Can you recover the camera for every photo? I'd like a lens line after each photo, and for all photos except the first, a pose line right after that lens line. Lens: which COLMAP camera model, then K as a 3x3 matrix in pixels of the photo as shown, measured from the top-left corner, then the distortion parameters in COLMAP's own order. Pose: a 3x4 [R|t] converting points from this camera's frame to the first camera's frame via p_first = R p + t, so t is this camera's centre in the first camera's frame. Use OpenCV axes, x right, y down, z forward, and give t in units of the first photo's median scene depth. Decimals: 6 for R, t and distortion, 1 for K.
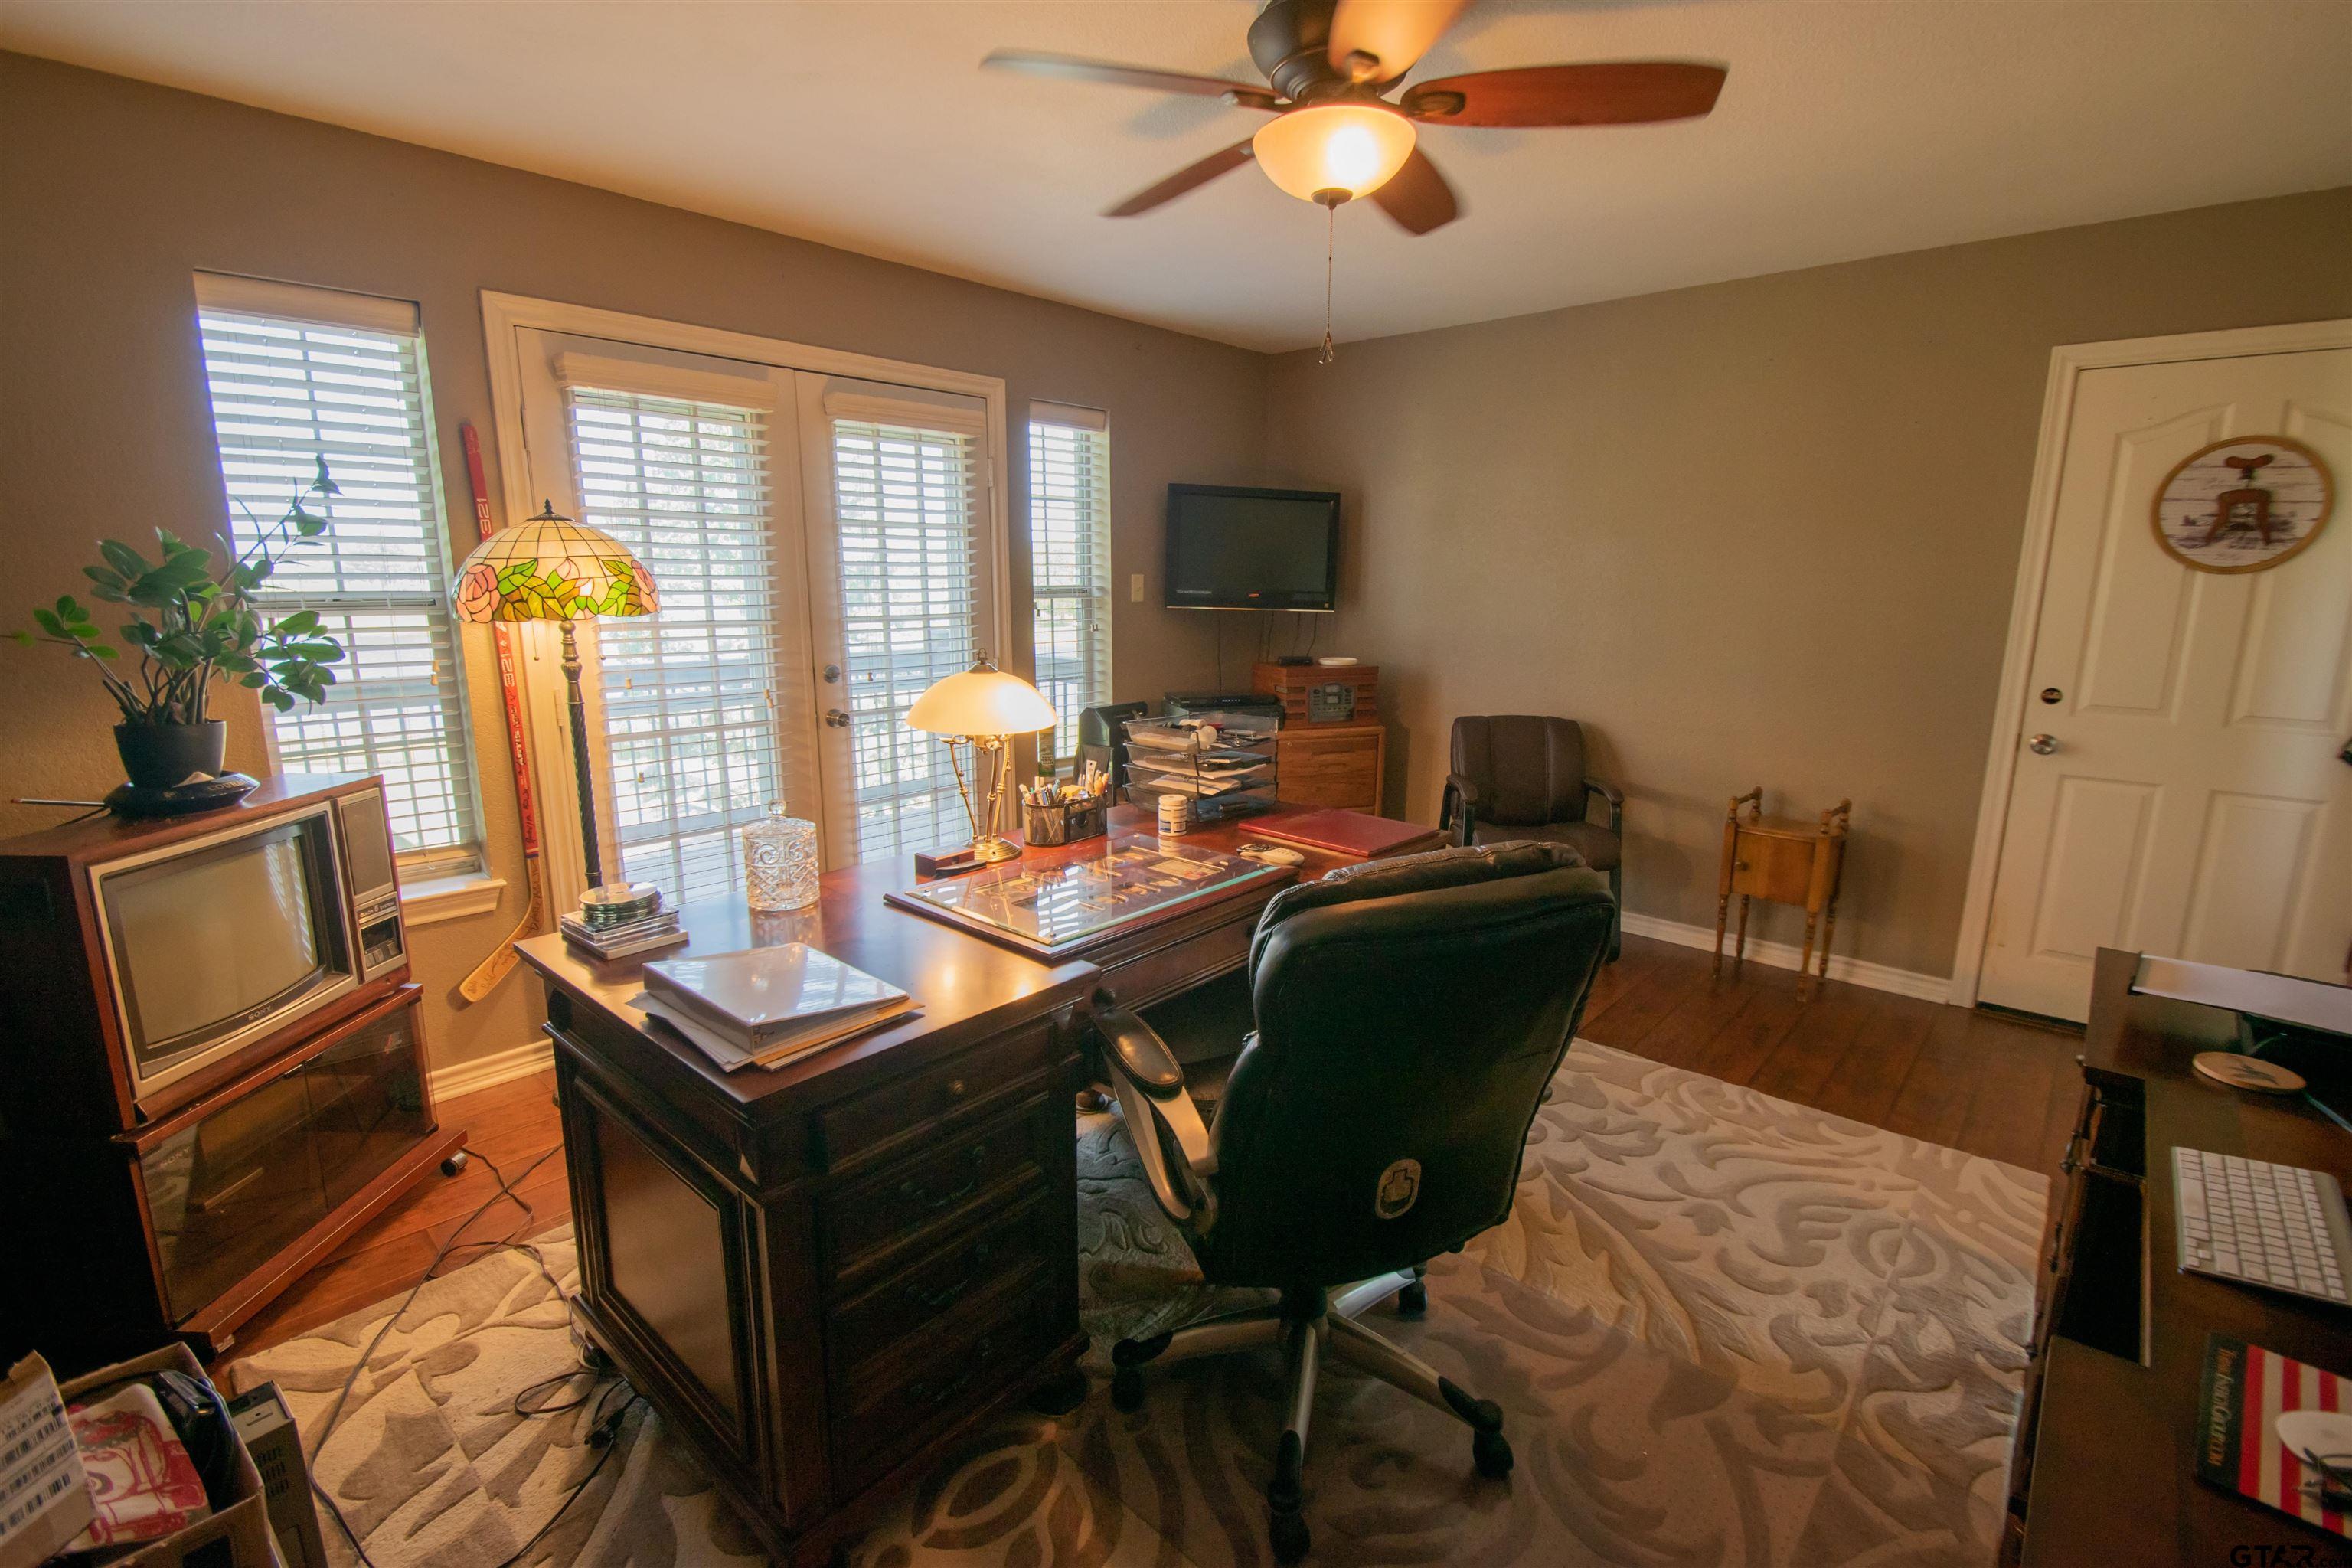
lens RADIAL K [[1059.2, 0, 1171.2], [0, 1059.2, 782.4], [0, 0, 1]] dist [0.000490, -0.000219]
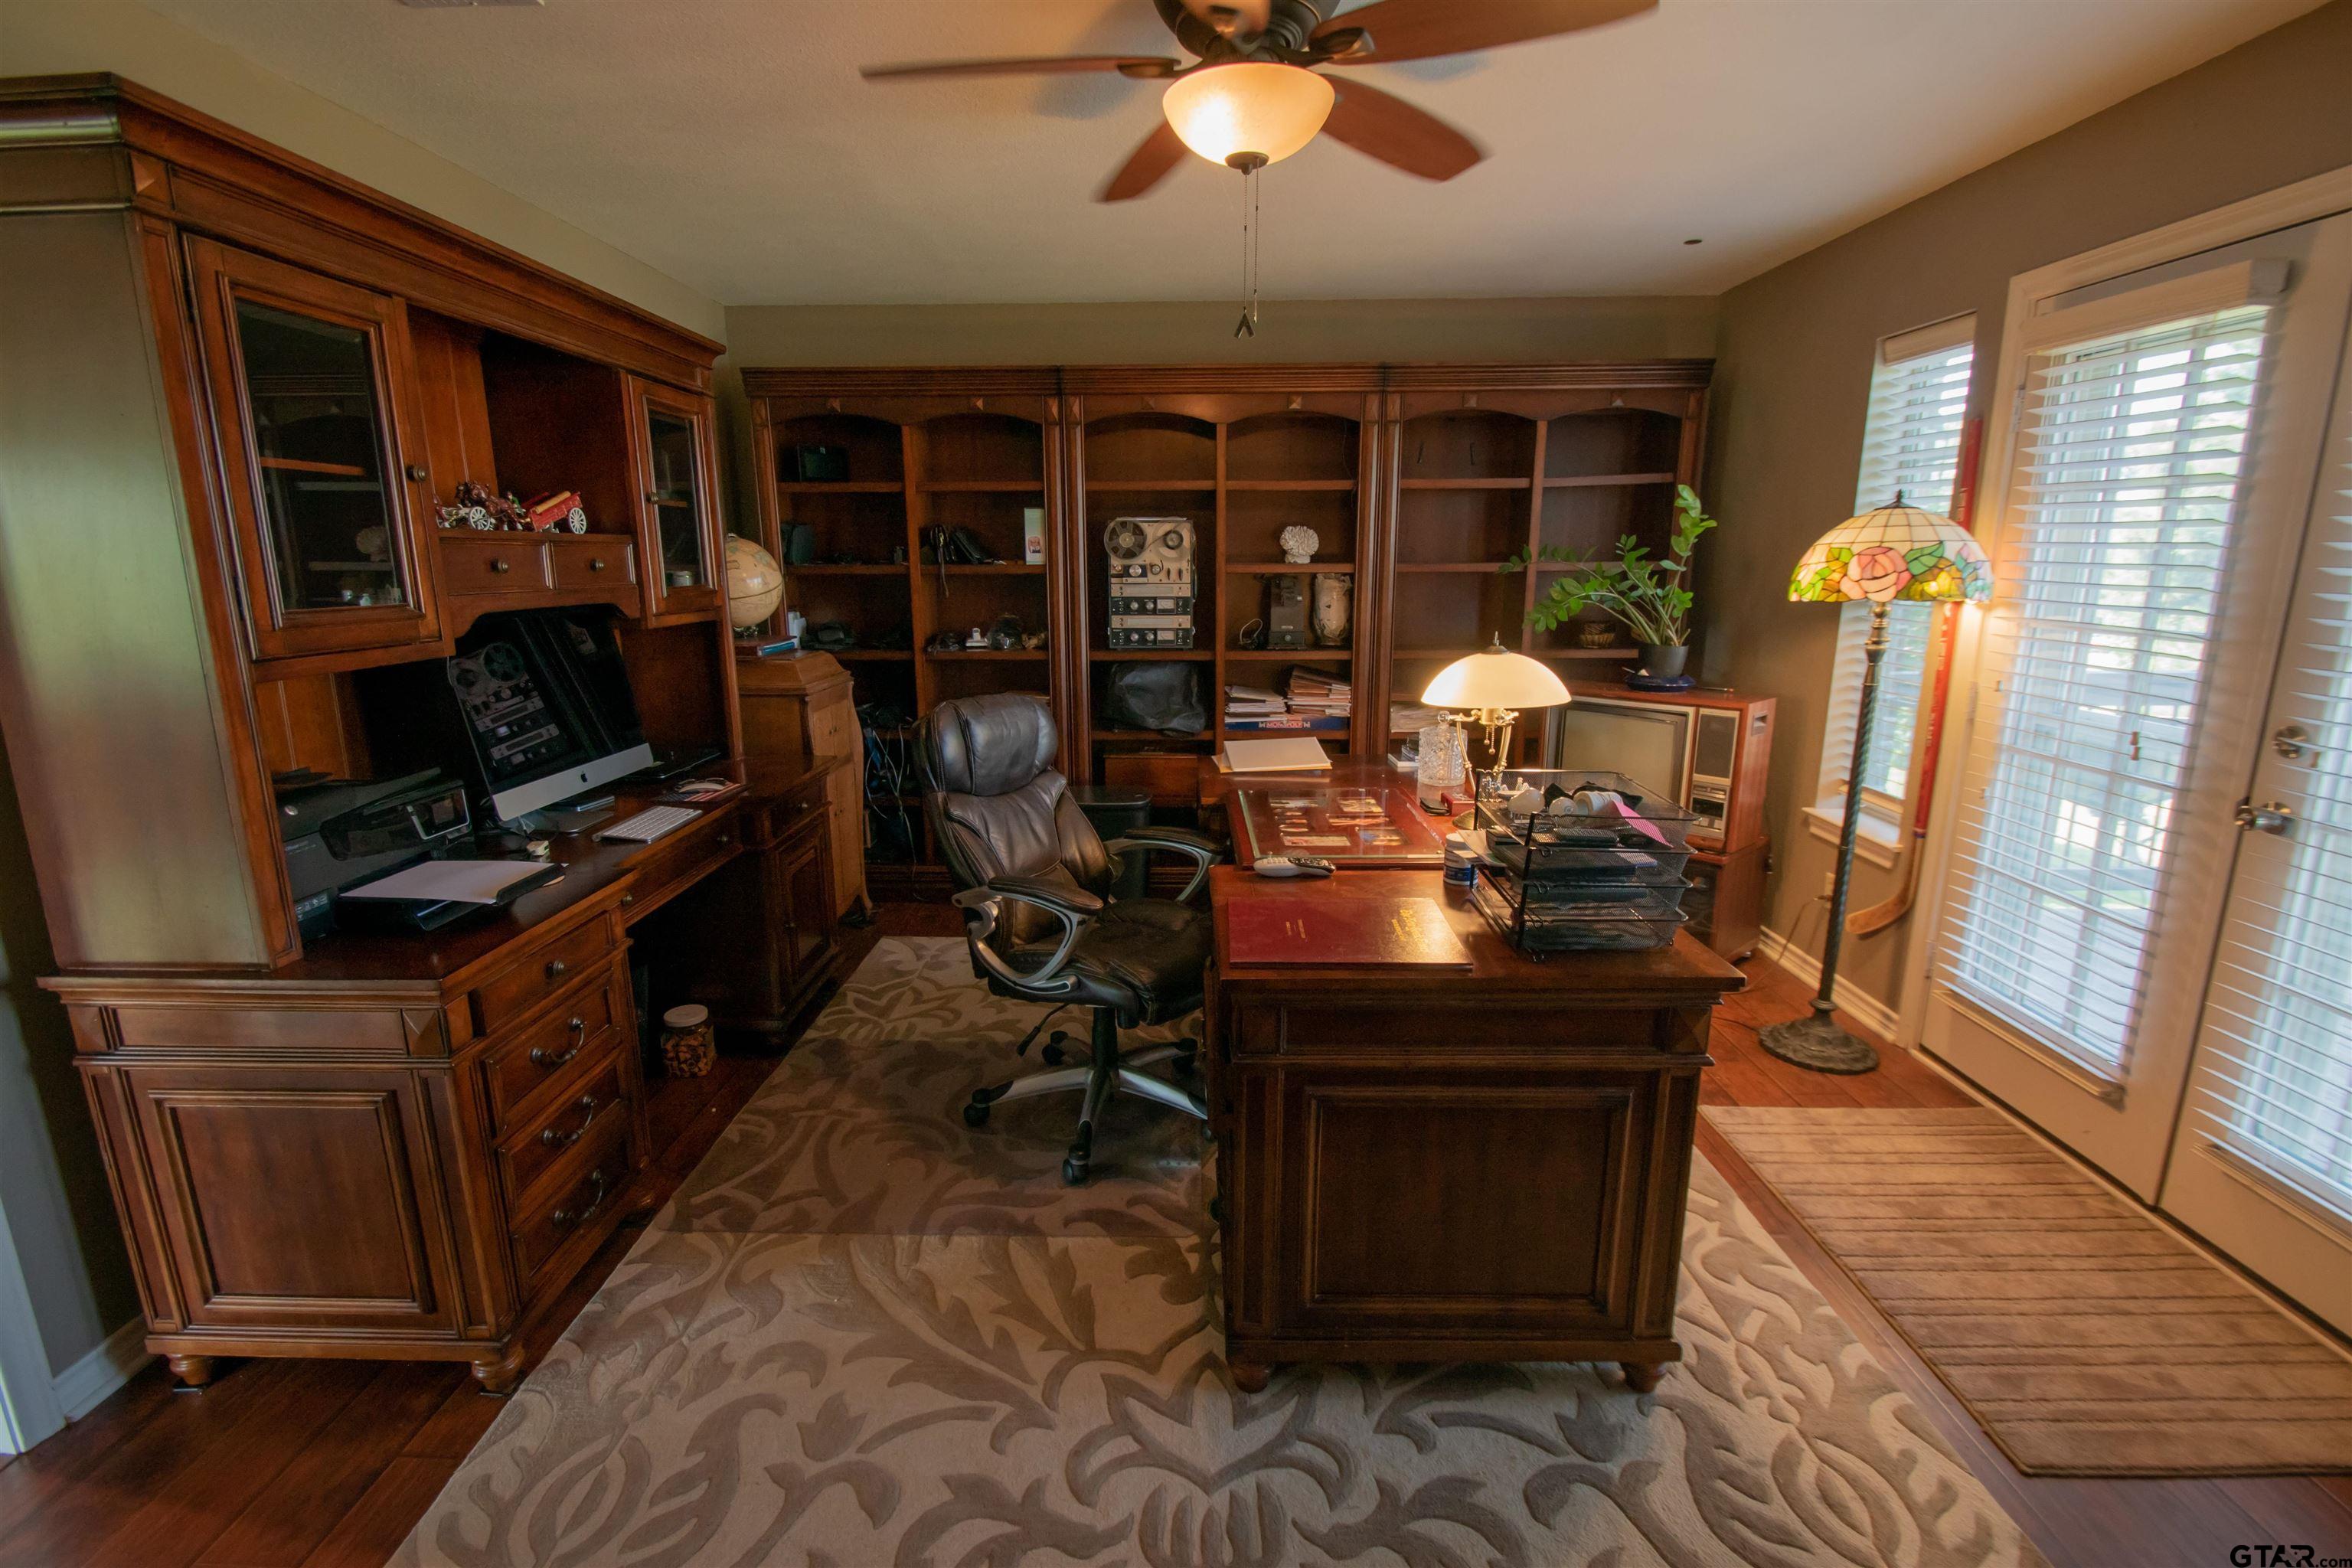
lens RADIAL K [[1059.2, 0, 1168.1], [0, 1059.2, 787.5], [0, 0, 1]] dist [0.000490, -0.000219]
pose [[-0.752992, 0.141188, -0.642705, 0.673133], [-0.130776, 0.925119, 0.356445, -0.274861], [0.644904, 0.352451, -0.678143, 1.356884]]
